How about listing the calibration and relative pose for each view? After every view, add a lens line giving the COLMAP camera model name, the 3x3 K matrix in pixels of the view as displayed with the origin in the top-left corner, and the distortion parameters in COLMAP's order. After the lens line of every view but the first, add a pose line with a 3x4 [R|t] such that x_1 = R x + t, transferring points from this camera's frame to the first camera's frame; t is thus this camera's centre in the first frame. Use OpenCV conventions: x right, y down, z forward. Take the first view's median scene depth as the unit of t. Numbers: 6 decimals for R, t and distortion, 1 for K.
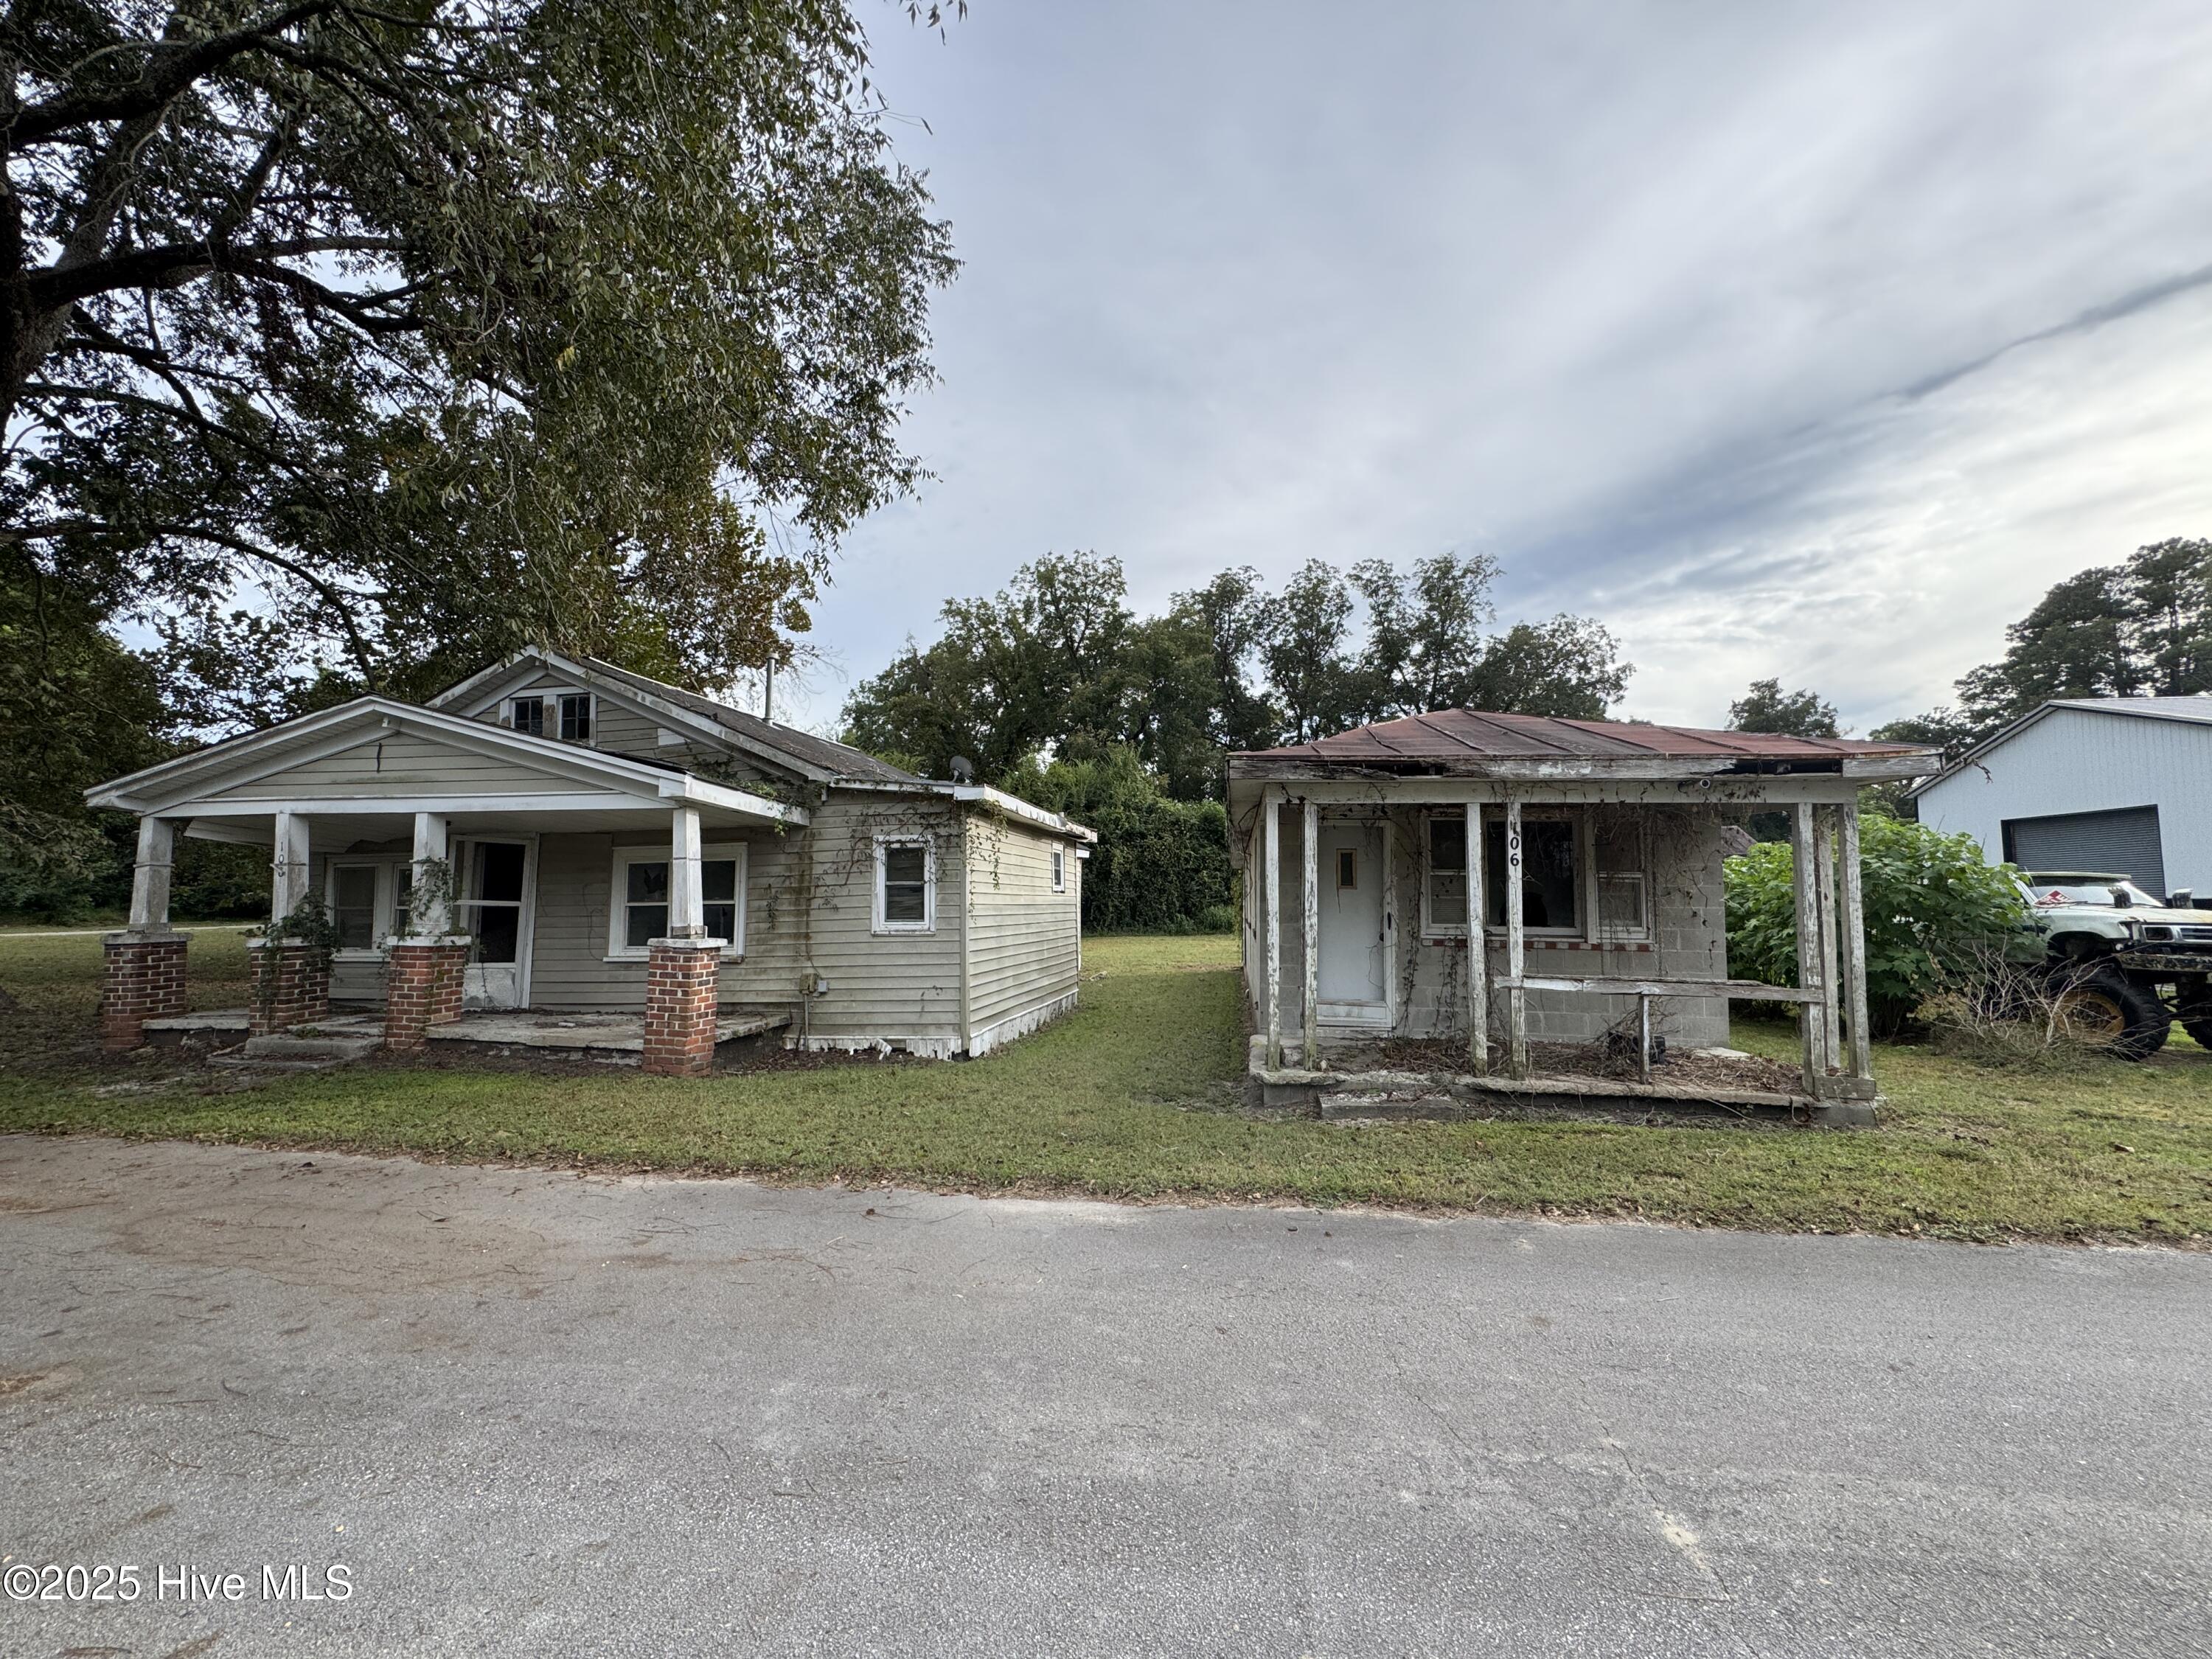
lens RADIAL K [[880.0, 0, 1104.6], [0, 880.0, 828.7], [0, 0, 1]] dist [-0.002640, -0.000029]
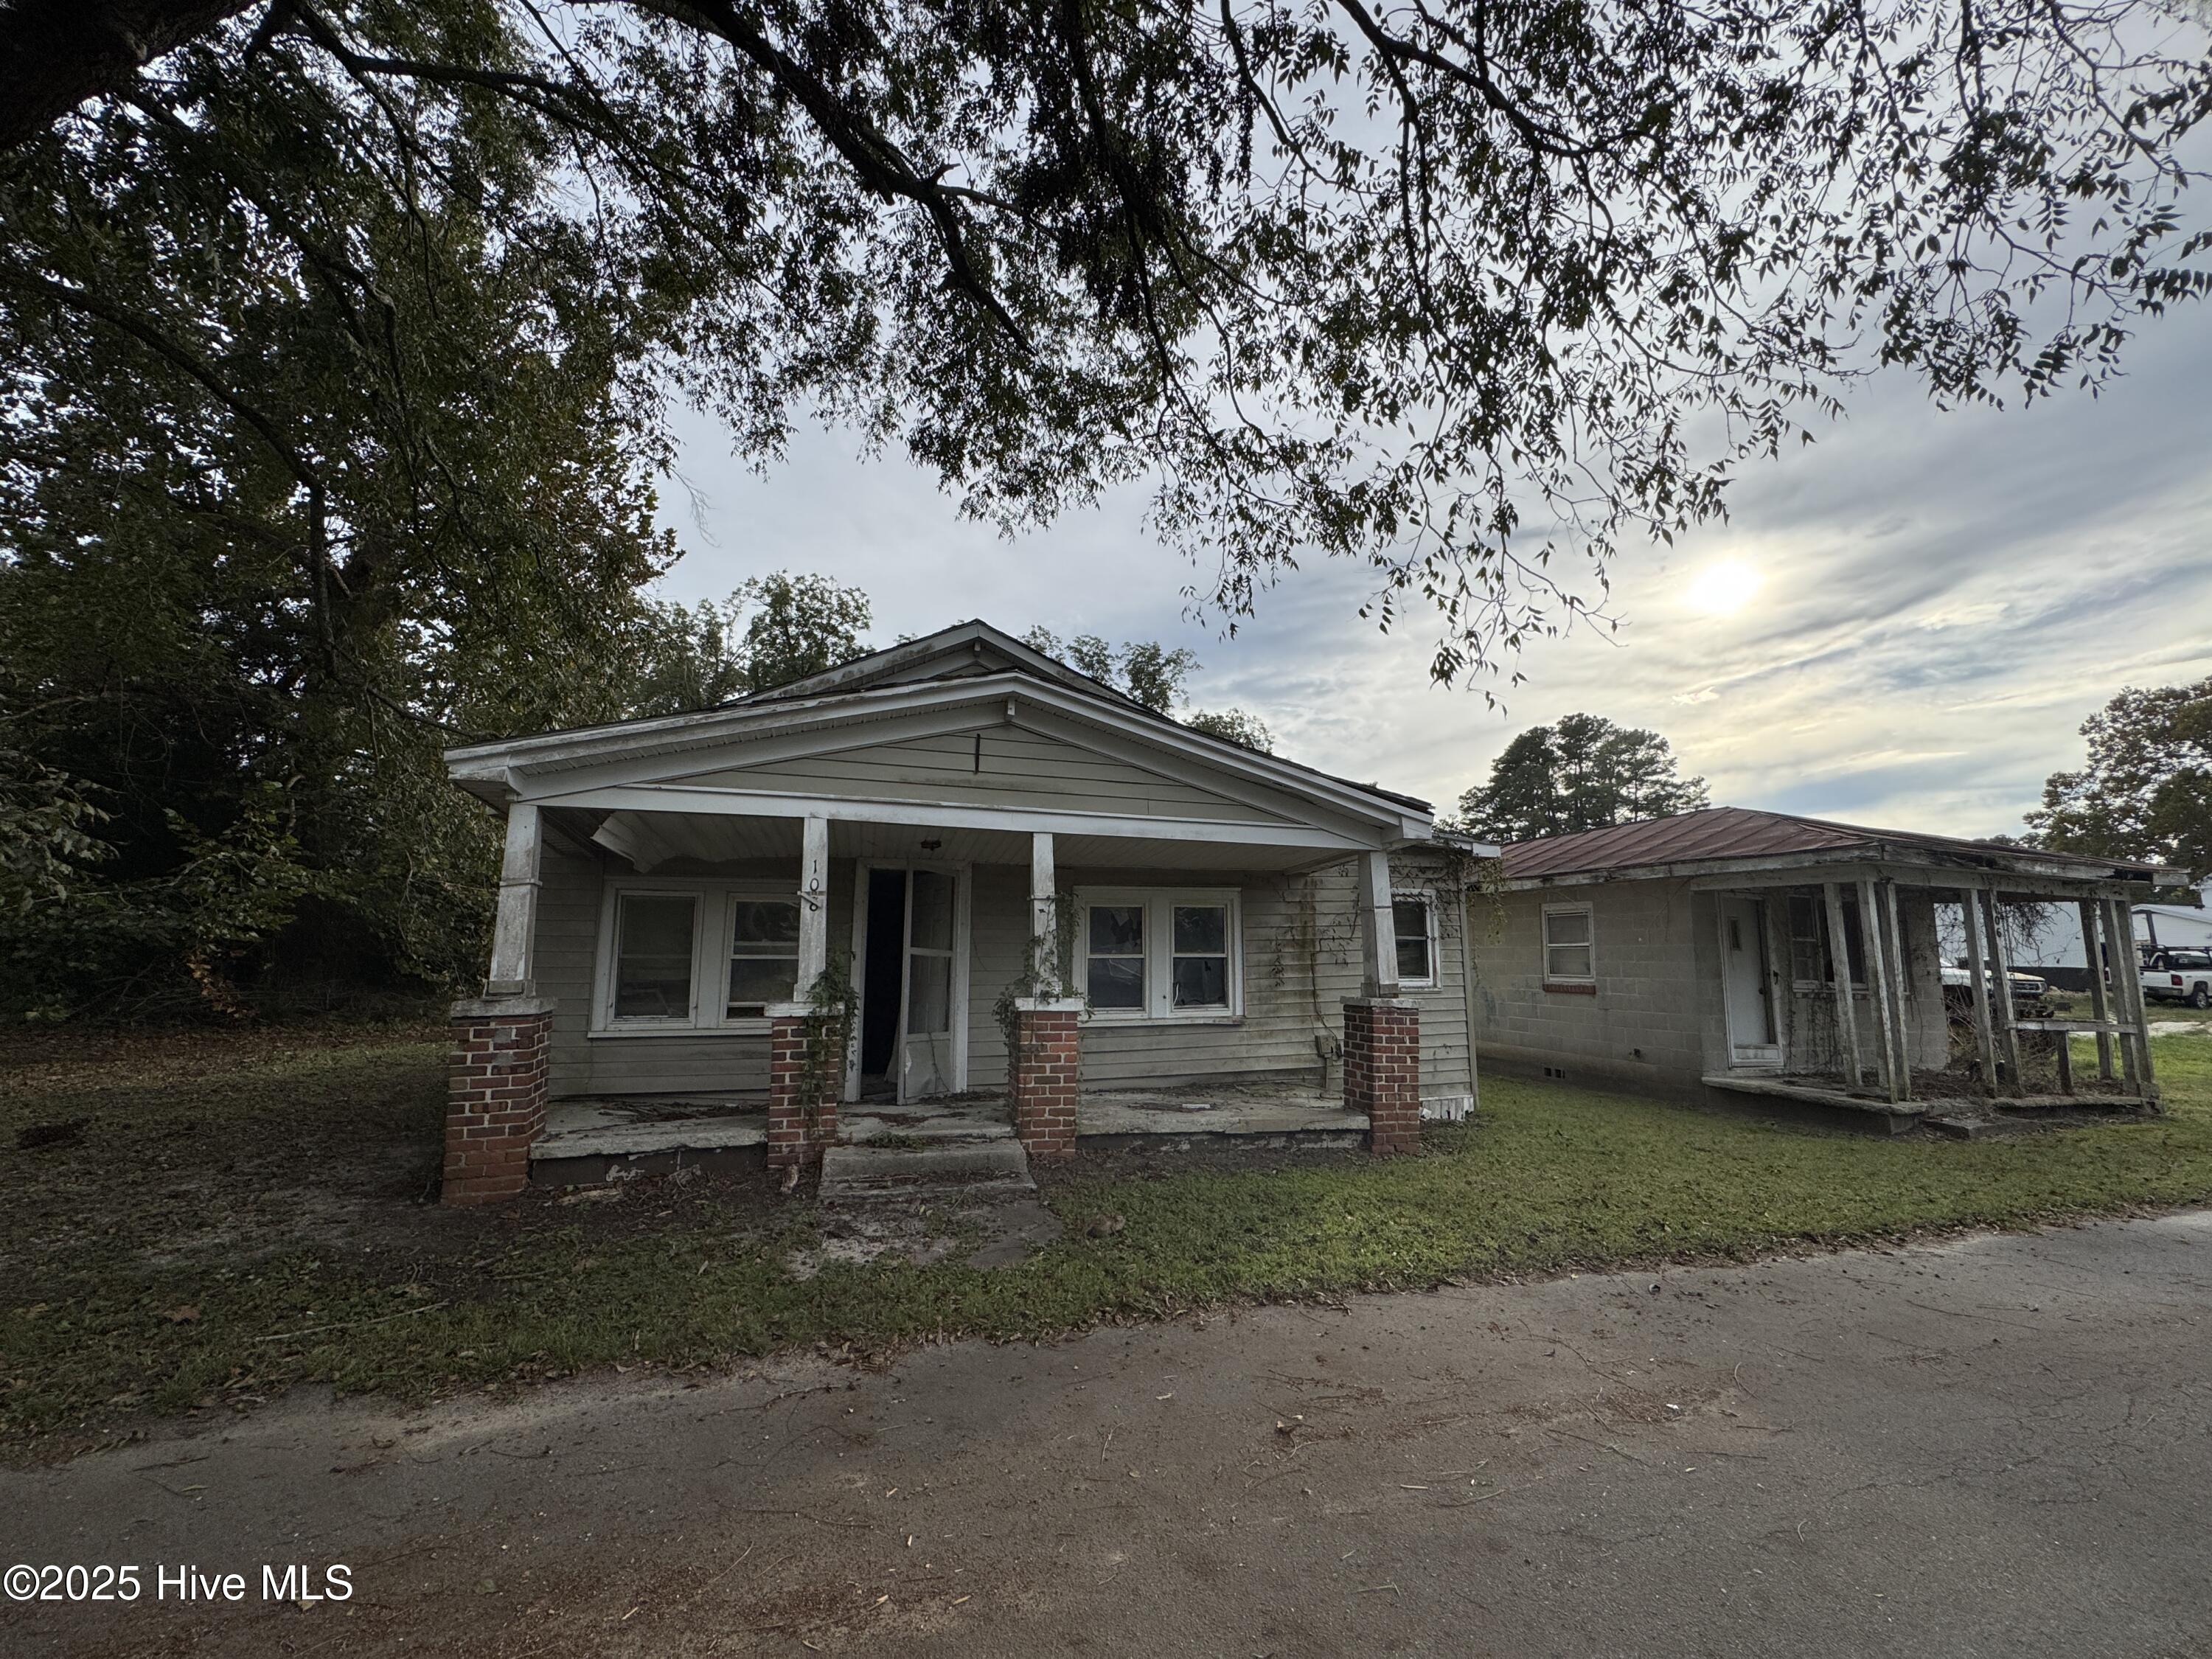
lens RADIAL K [[880.0, 0, 1104.6], [0, 880.0, 828.7], [0, 0, 1]] dist [-0.002640, -0.000029]
pose [[0.899132, 0.074107, 0.431357, -0.934841], [-0.048416, 0.996354, -0.070253, 0.025442], [-0.434991, 0.042283, 0.899442, 0.261224]]
